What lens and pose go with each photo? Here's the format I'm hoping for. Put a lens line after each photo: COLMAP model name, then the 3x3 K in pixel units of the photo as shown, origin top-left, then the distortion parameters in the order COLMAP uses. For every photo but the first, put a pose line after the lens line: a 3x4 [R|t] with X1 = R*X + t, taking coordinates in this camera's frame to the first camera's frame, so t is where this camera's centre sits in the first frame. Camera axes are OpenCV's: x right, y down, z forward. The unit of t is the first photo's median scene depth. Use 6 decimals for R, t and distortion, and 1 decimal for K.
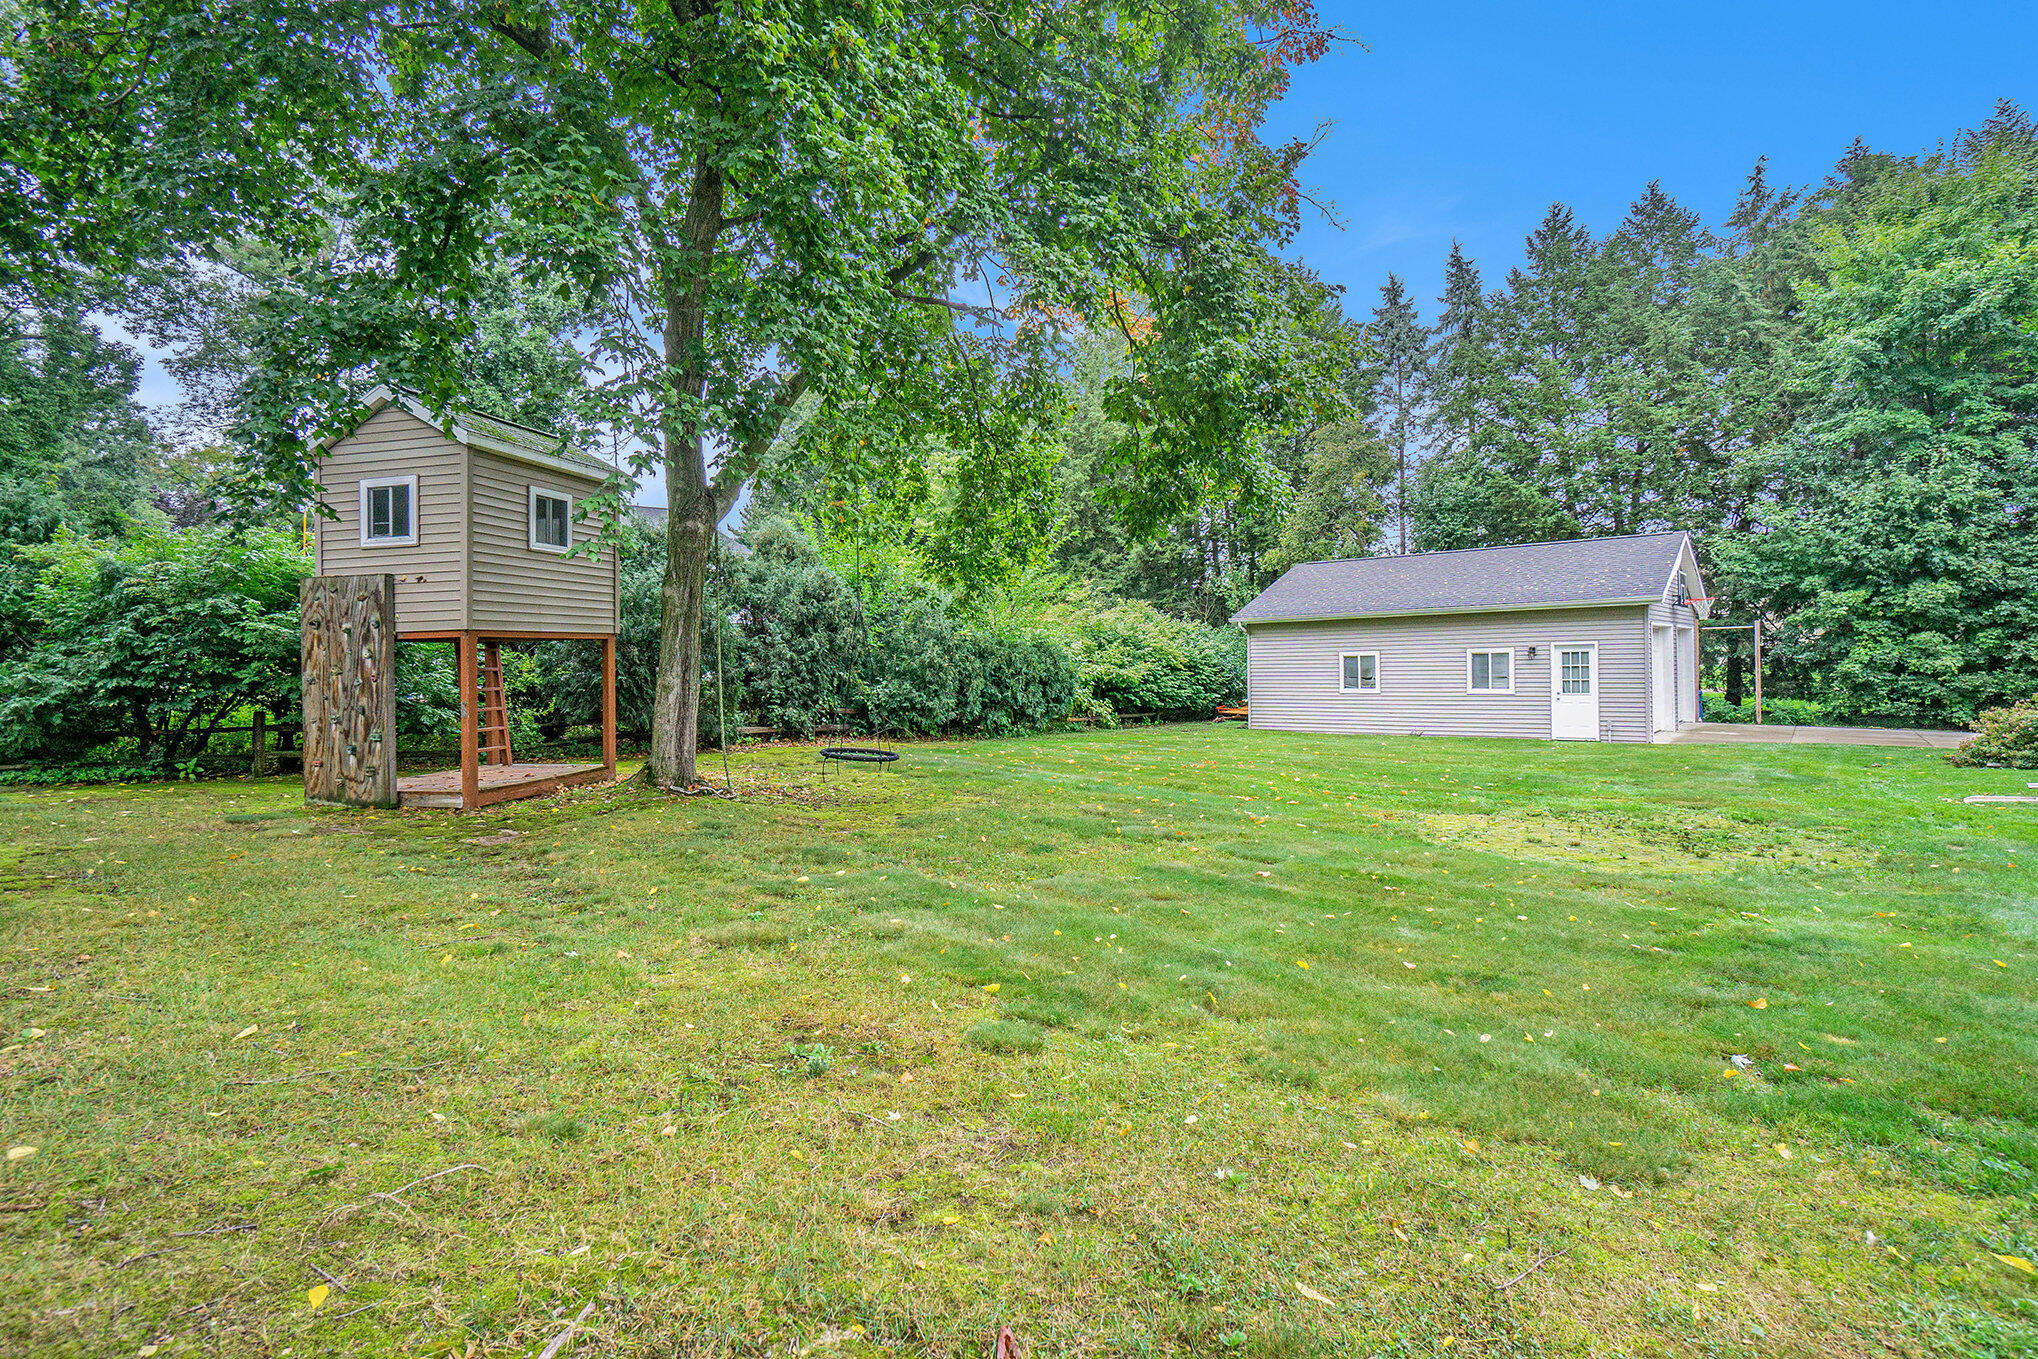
lens RADIAL K [[993.3, 0, 1006.6], [0, 993.3, 653.4], [0, 0, 1]] dist [-0.025187, 0.000484]
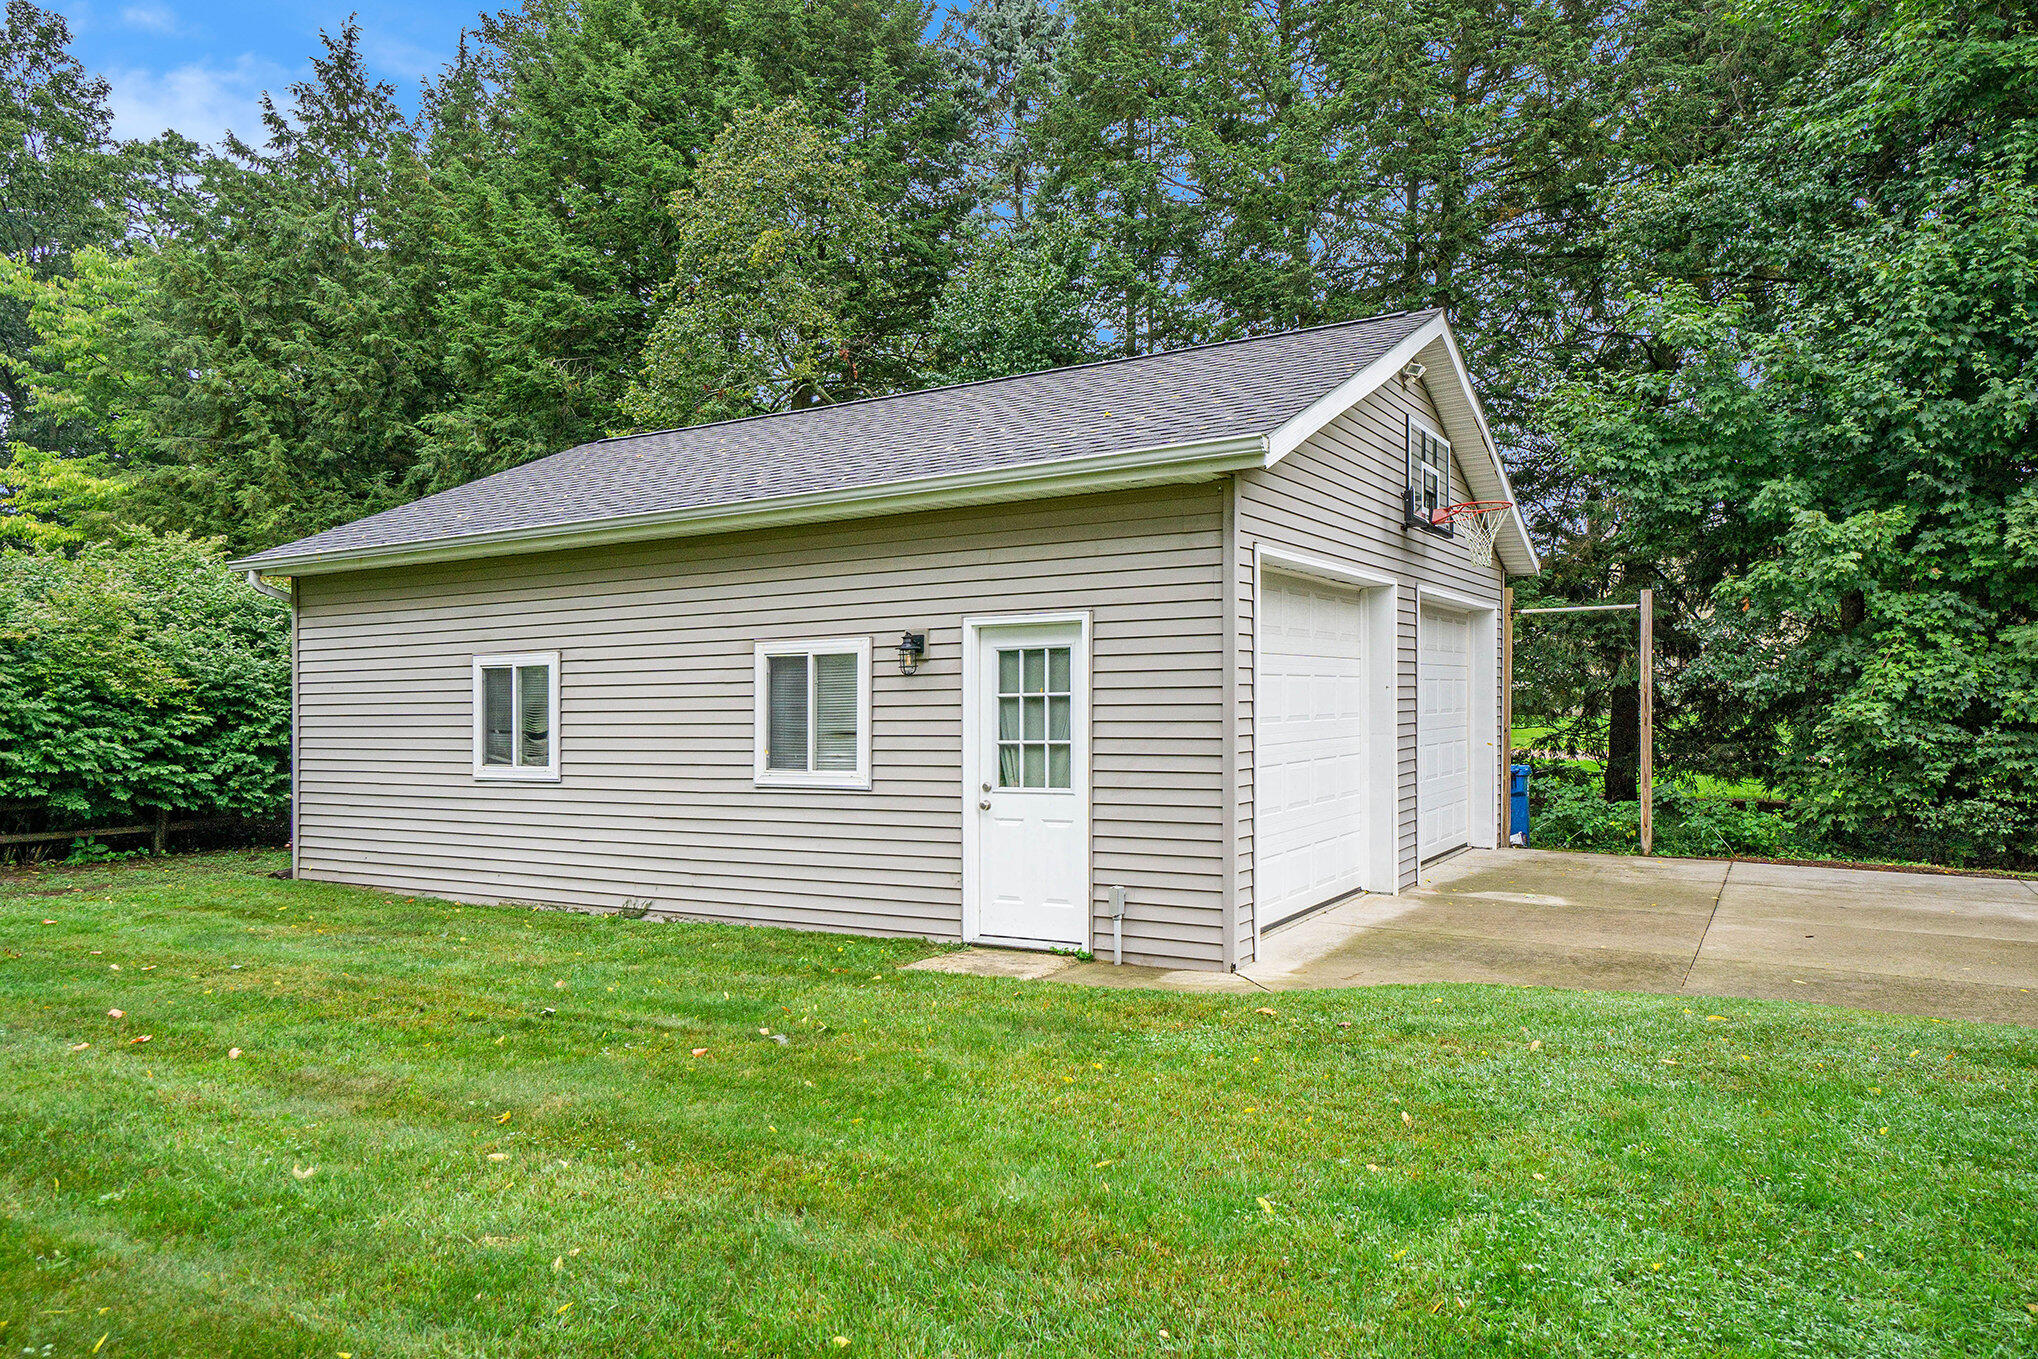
lens RADIAL K [[1338.7, 0, 1018.7], [0, 1338.7, 717.2], [0, 0, 1]] dist [0.000957, 0.000649]
pose [[0.985487, 0.004728, 0.169685, 0.443201], [-0.007769, 0.999821, 0.017259, 0.010411], [-0.169573, -0.018326, 0.985347, 0.531224]]
